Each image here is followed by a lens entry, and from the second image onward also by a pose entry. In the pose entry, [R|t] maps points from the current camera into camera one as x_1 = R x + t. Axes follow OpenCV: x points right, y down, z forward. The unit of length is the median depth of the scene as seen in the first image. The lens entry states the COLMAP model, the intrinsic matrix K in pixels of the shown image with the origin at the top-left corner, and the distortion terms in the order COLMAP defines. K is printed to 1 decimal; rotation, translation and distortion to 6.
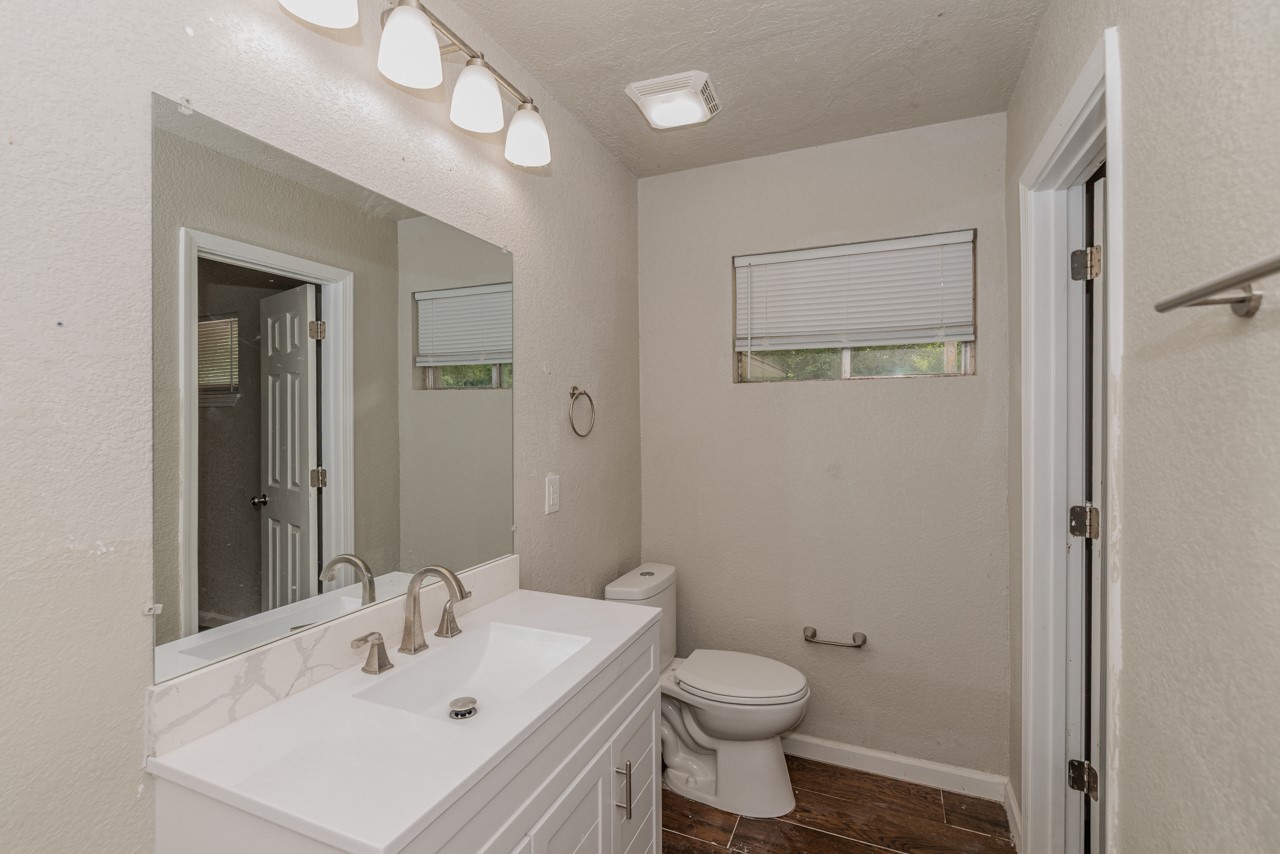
lens RADIAL K [[565.3, 0, 636.9], [0, 565.3, 426.5], [0, 0, 1]] dist [0.001230, -0.000280]
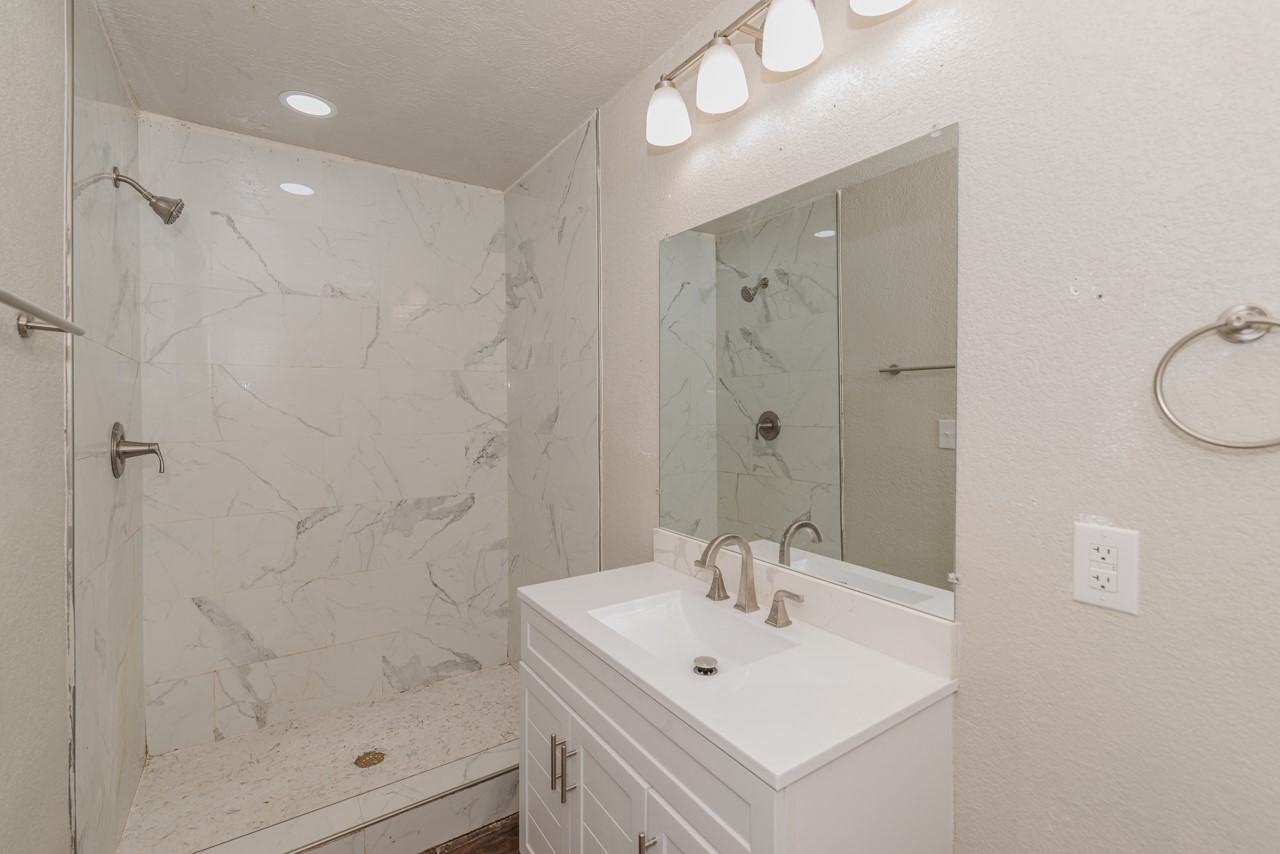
lens RADIAL K [[558.1, 0, 645.2], [0, 558.1, 412.0], [0, 0, 1]] dist [0.001153, 0.000070]
pose [[-0.529745, 0.011481, -0.848079, 0.622653], [-0.013897, 0.999657, 0.022214, -0.008520], [0.848043, 0.023554, -0.529404, 1.398969]]
